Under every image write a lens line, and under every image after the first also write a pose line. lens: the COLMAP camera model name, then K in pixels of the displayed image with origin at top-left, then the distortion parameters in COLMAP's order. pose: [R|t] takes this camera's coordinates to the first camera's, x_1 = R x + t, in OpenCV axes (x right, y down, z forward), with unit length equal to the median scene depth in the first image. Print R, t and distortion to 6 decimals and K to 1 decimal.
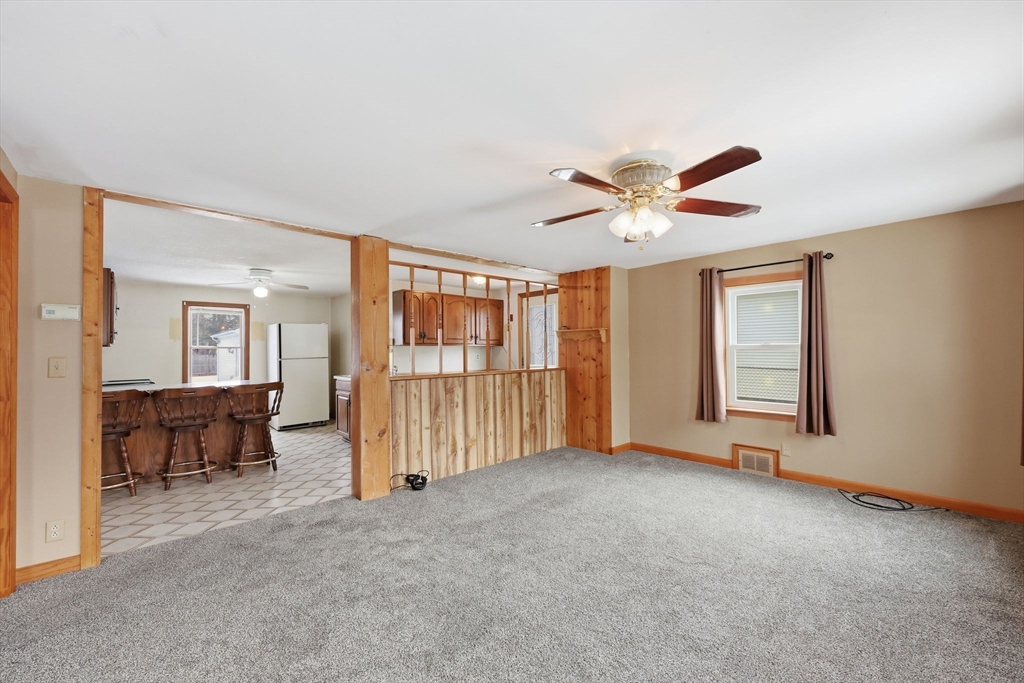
lens RADIAL K [[421.7, 0, 506.5], [0, 421.7, 342.1], [0, 0, 1]] dist [0.001219, -0.001310]
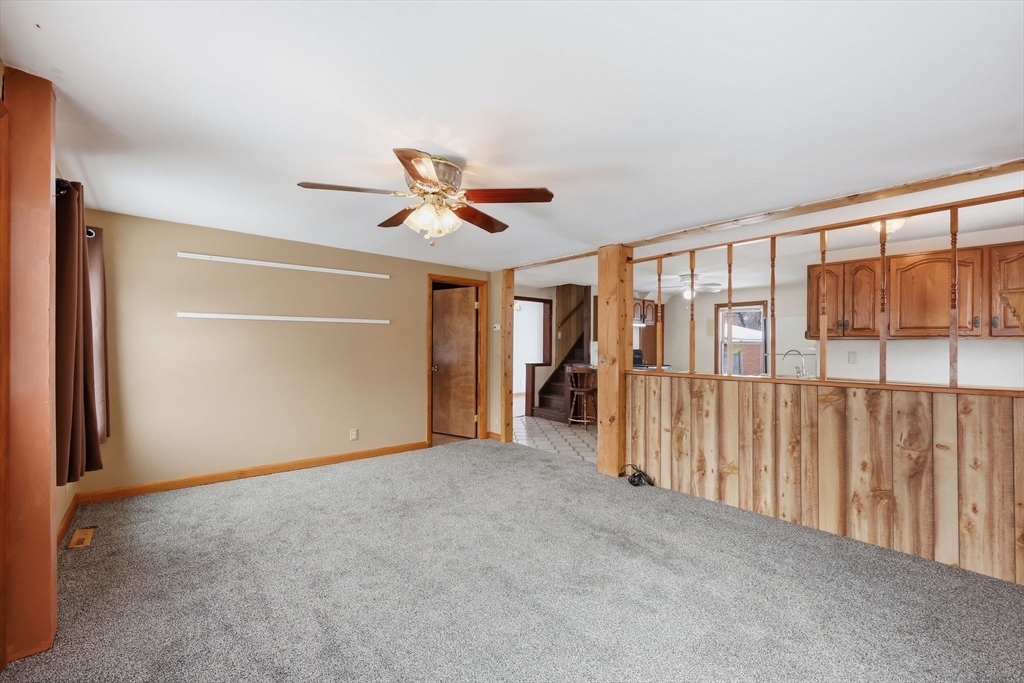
lens RADIAL K [[421.7, 0, 502.4], [0, 421.7, 344.2], [0, 0, 1]] dist [0.001219, -0.001310]
pose [[-0.050538, 0.003688, -0.998715, 0.665089], [0.014003, 0.999898, 0.002984, 0.007580], [0.998624, -0.013834, -0.050584, 0.613489]]
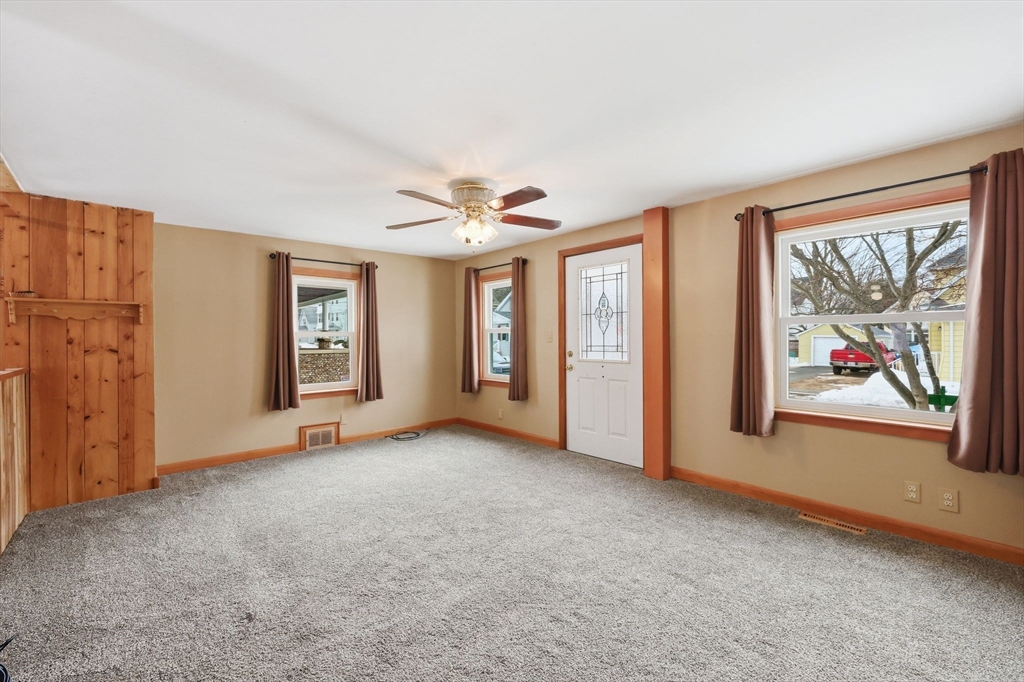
lens RADIAL K [[421.7, 0, 517.0], [0, 421.7, 337.7], [0, 0, 1]] dist [0.001219, -0.001310]
pose [[-0.005981, 0.009015, 0.999941, -0.477674], [-0.012052, 0.999886, -0.009087, 0.022515], [-0.999909, -0.012105, -0.005872, 0.443579]]
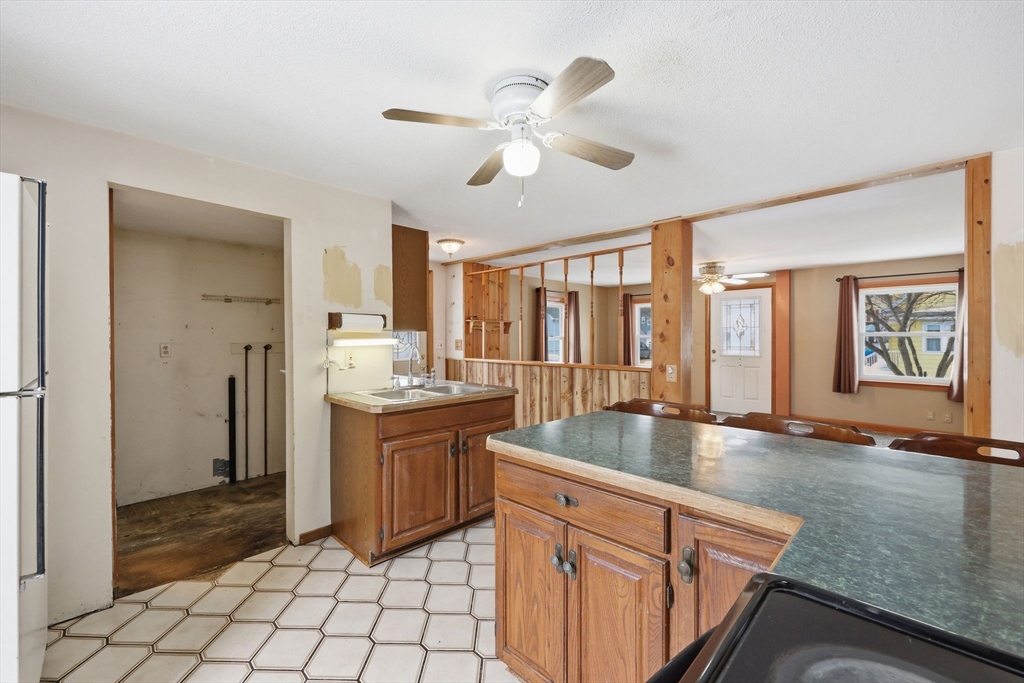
lens RADIAL K [[421.7, 0, 510.6], [0, 421.7, 338.4], [0, 0, 1]] dist [0.001219, -0.001310]
pose [[-0.070286, 0.003293, 0.997521, -1.026313], [-0.014947, 0.999879, -0.004354, 0.018686], [-0.997415, -0.015216, -0.070228, 1.182110]]
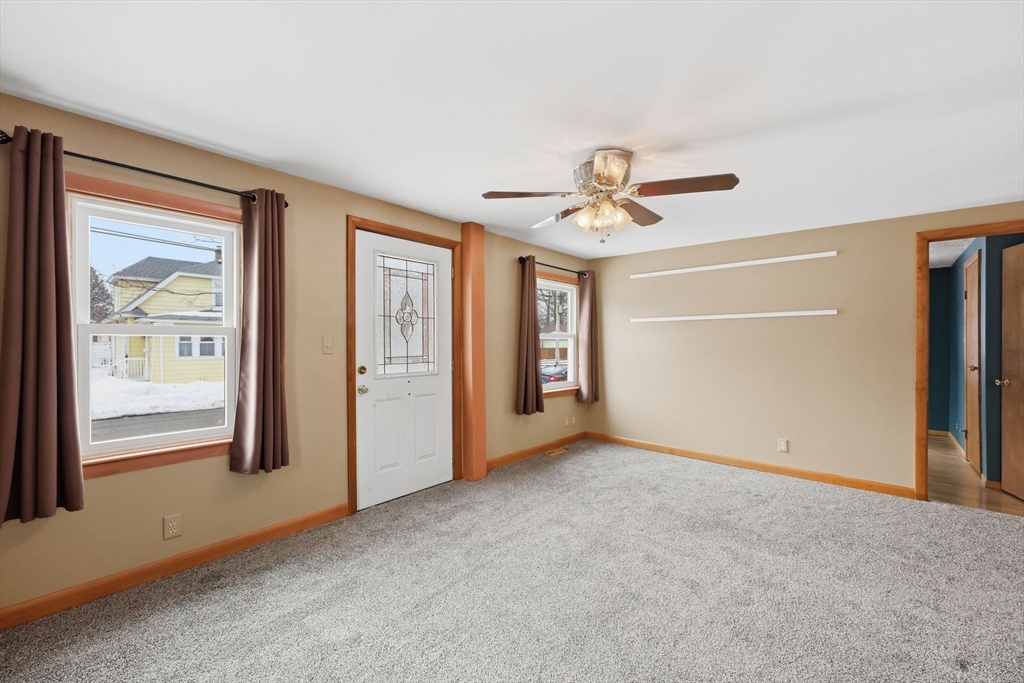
lens RADIAL K [[421.7, 0, 520.7], [0, 421.7, 341.2], [0, 0, 1]] dist [0.001219, -0.001310]
pose [[-0.993488, 0.005496, -0.113805, 0.314777], [0.007621, 0.999804, -0.018247, 0.017496], [0.113682, -0.018995, -0.993336, 1.015813]]
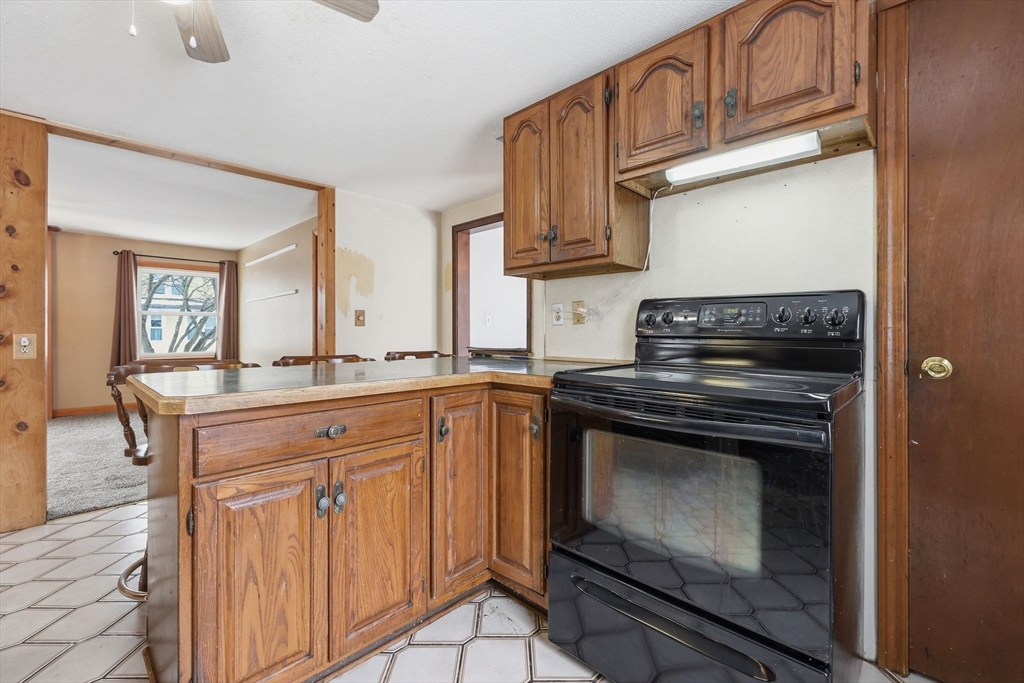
lens RADIAL K [[421.7, 0, 513.3], [0, 421.7, 332.3], [0, 0, 1]] dist [0.001219, -0.001310]
pose [[-0.997341, 0.010042, -0.072186, -0.852797], [0.010446, 0.999932, -0.005216, 0.063167], [0.072129, -0.005956, -0.997378, 1.376811]]
